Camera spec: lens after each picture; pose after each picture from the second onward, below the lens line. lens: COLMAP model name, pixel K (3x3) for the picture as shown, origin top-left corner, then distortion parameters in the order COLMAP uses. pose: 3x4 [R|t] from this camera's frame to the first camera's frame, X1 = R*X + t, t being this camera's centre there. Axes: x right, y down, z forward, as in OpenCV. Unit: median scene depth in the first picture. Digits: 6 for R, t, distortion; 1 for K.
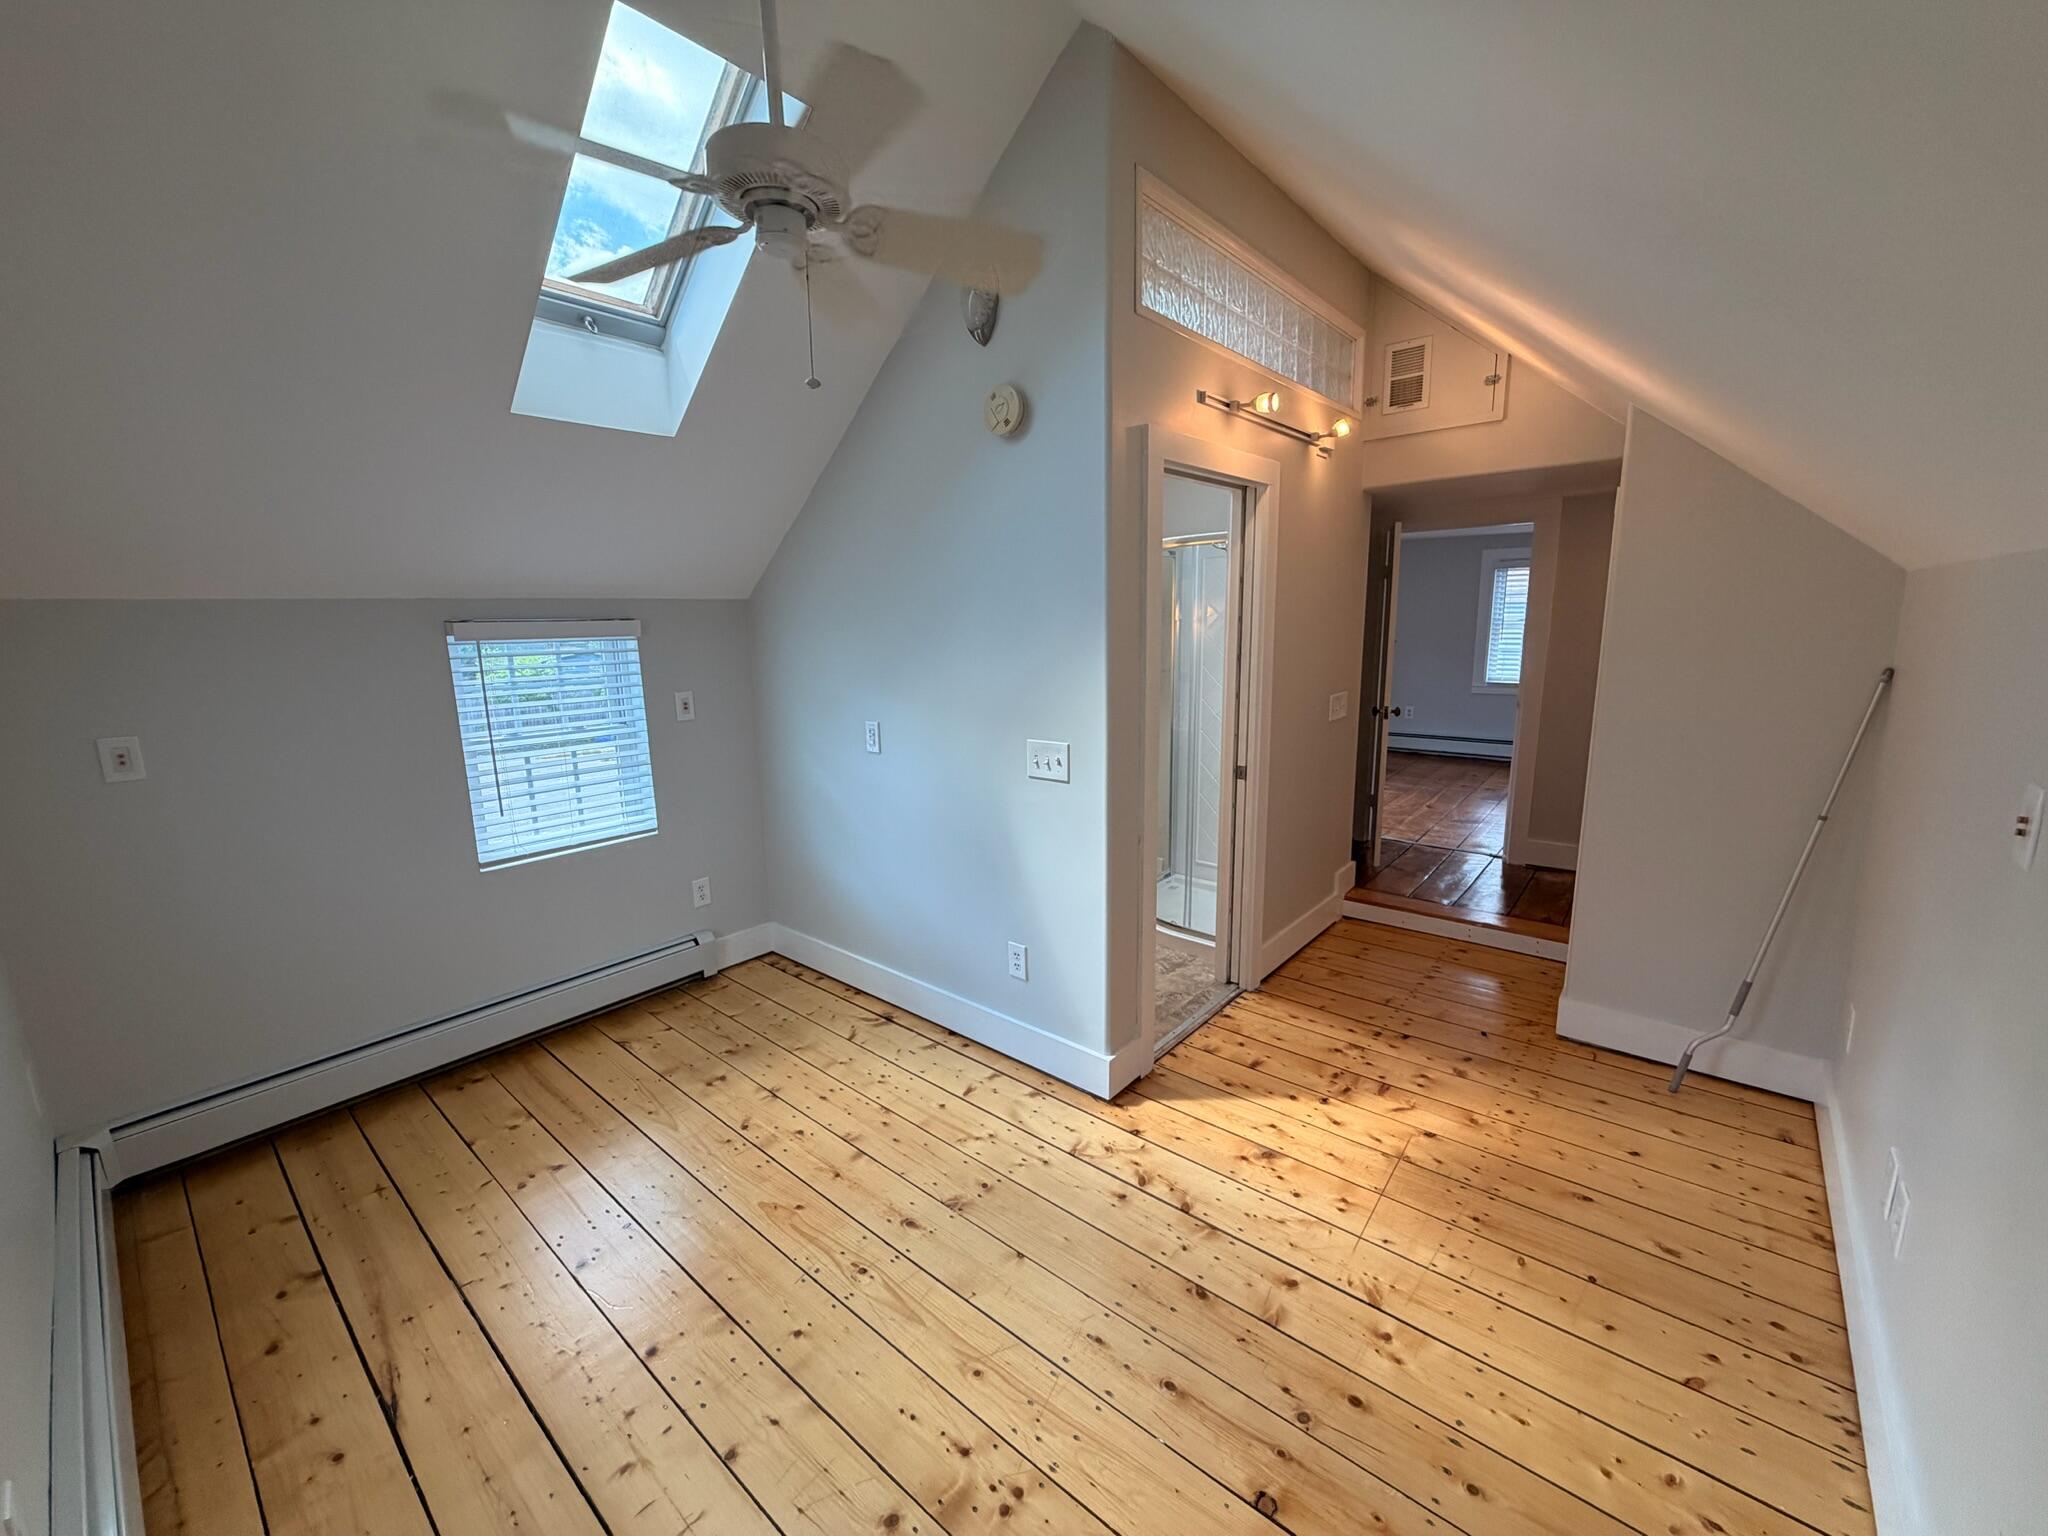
lens RADIAL K [[814.1, 0, 1018.8], [0, 814.1, 765.4], [0, 0, 1]] dist [-0.000133, -0.000614]
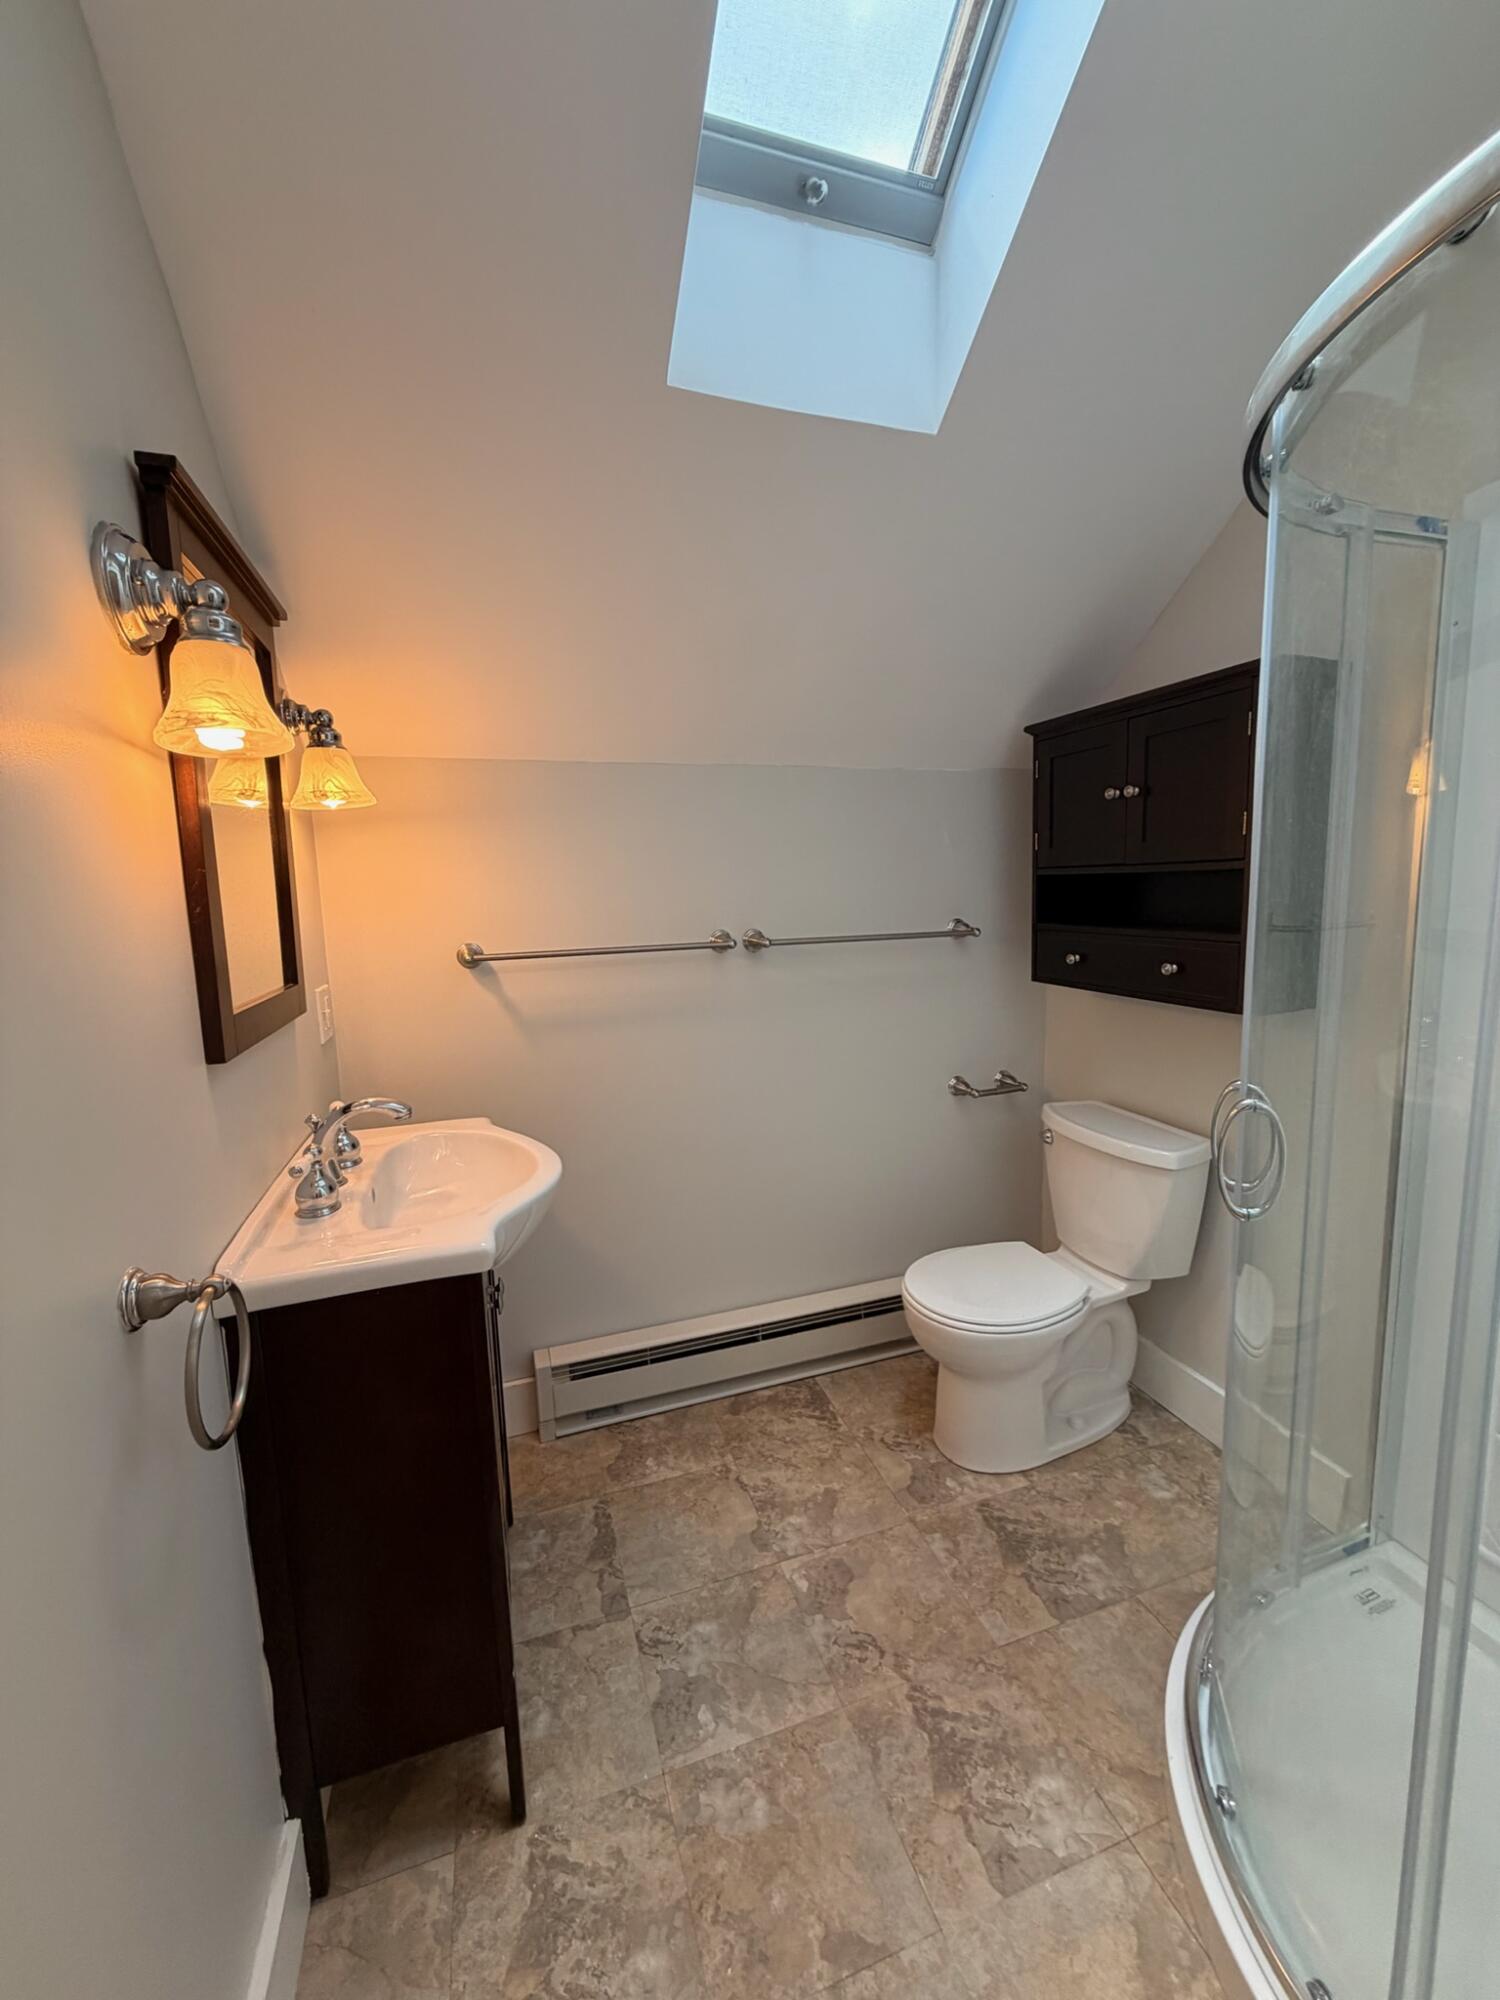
lens RADIAL K [[795.0, 0, 750.5], [0, 795.0, 995.7], [0, 0, 1]] dist [-0.000133, -0.000614]
pose [[0.859794, 0.057726, -0.507368, 0.274138], [-0.073037, 0.997276, -0.010304, -0.142984], [0.505391, 0.045916, 0.861668, 1.327444]]
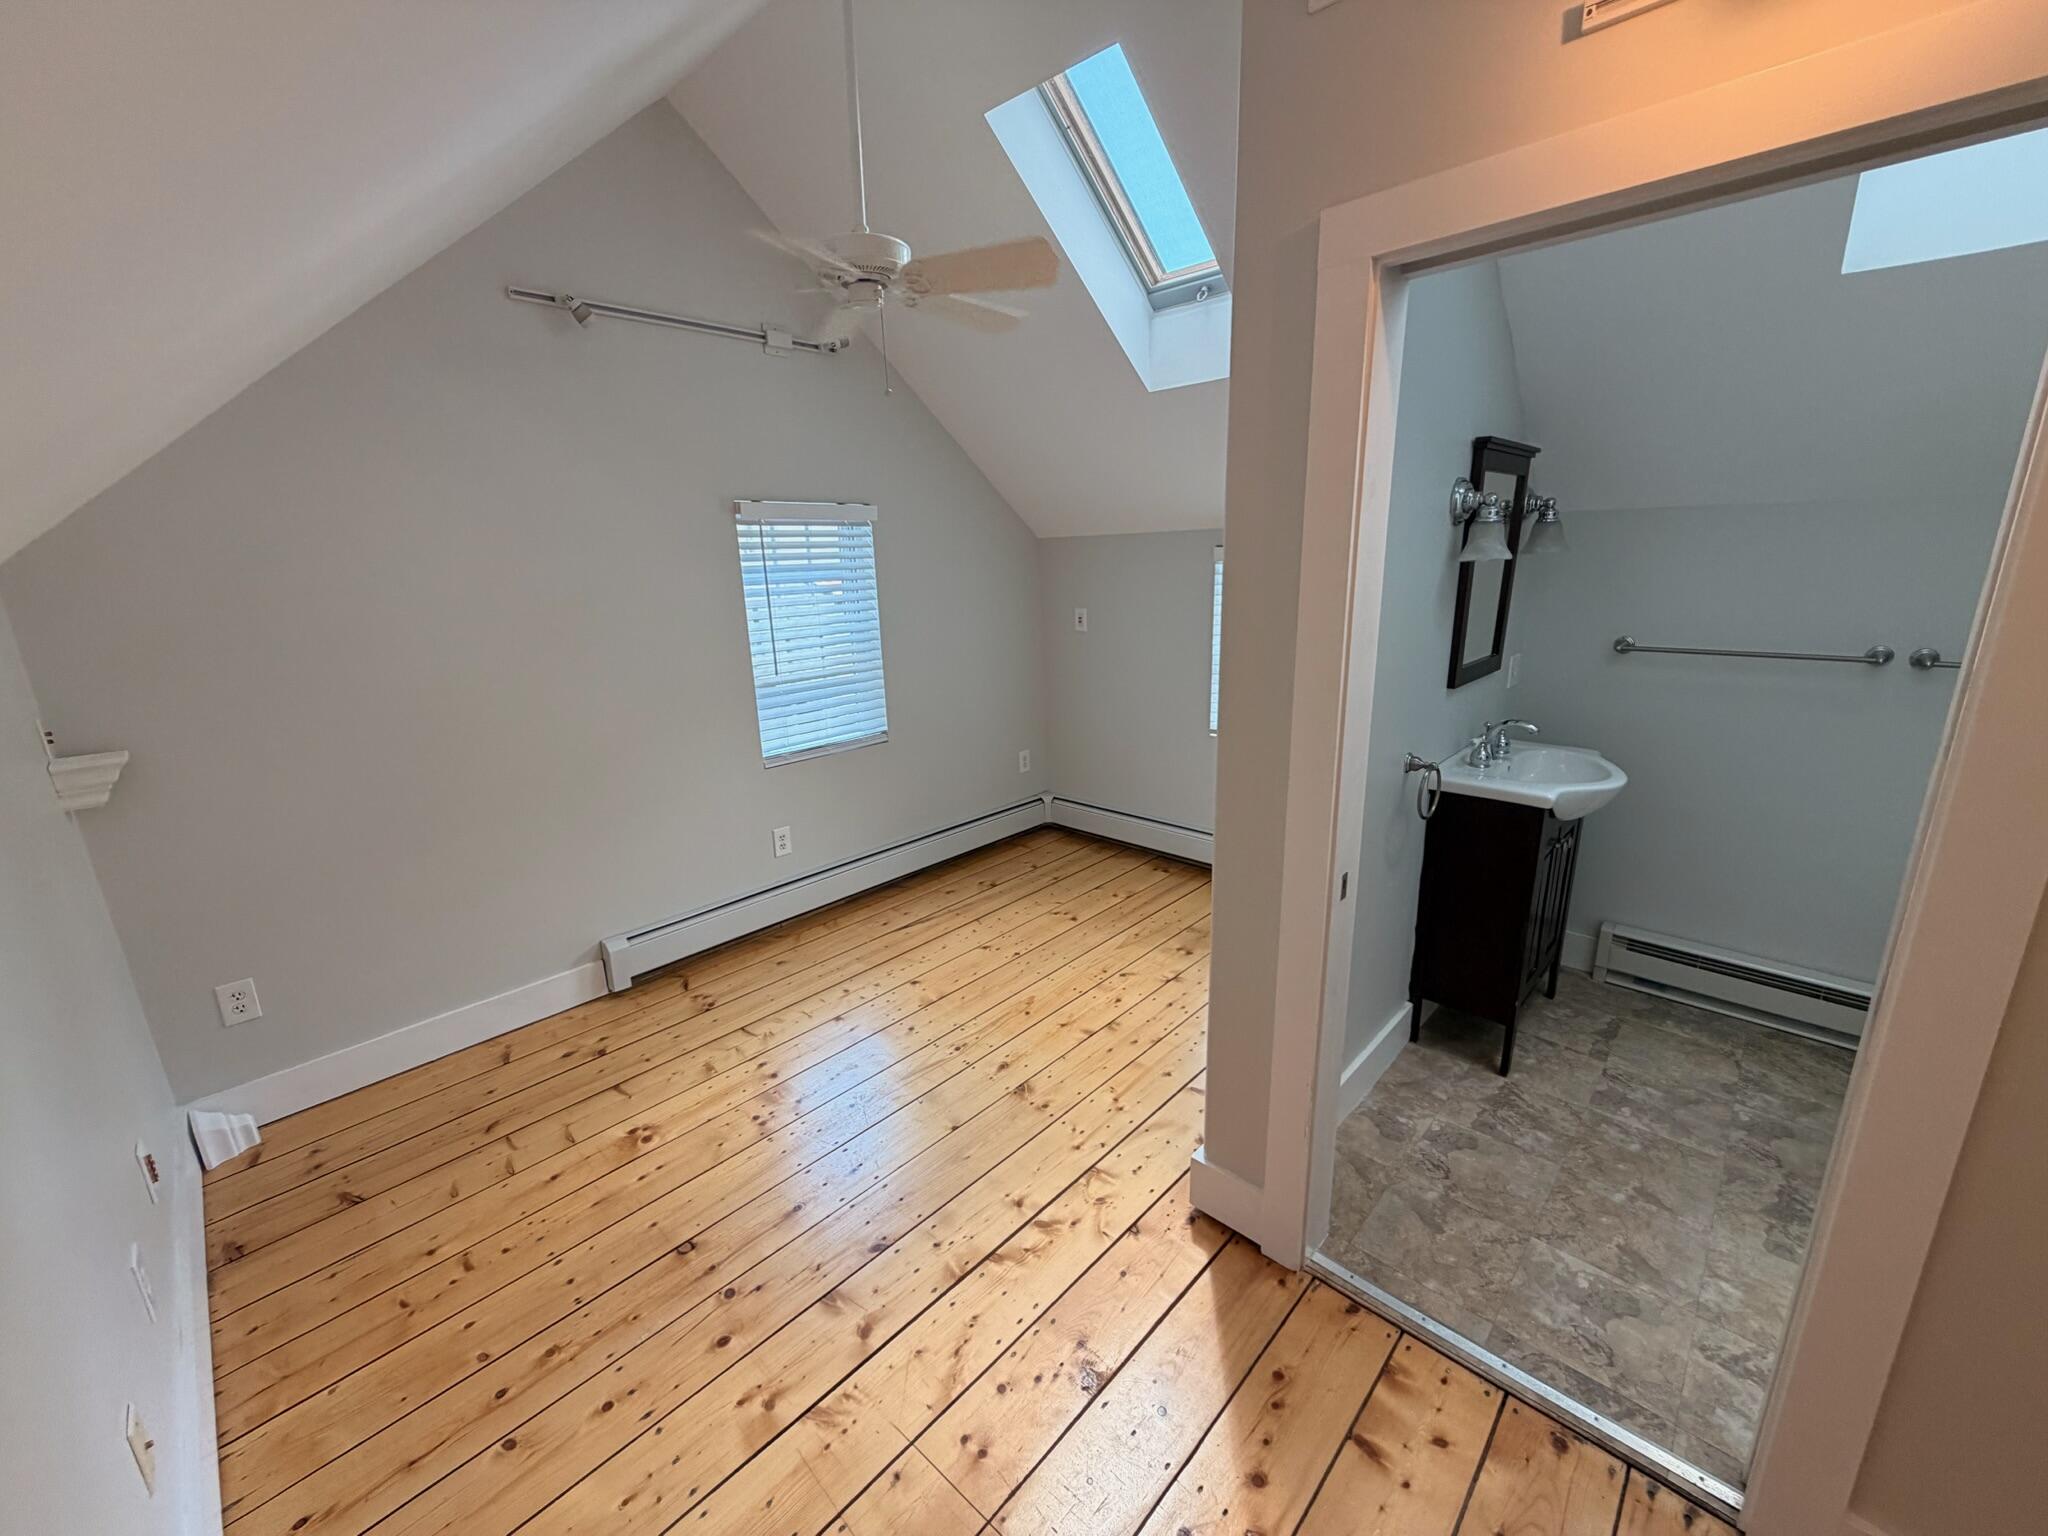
lens RADIAL K [[814.1, 0, 1018.8], [0, 814.1, 765.4], [0, 0, 1]] dist [-0.000133, -0.000614]
pose [[-0.051924, 0.273426, -0.960491, 0.938796], [-0.146255, 0.949336, 0.278157, -0.212109], [0.987883, 0.154920, -0.009304, 0.995914]]
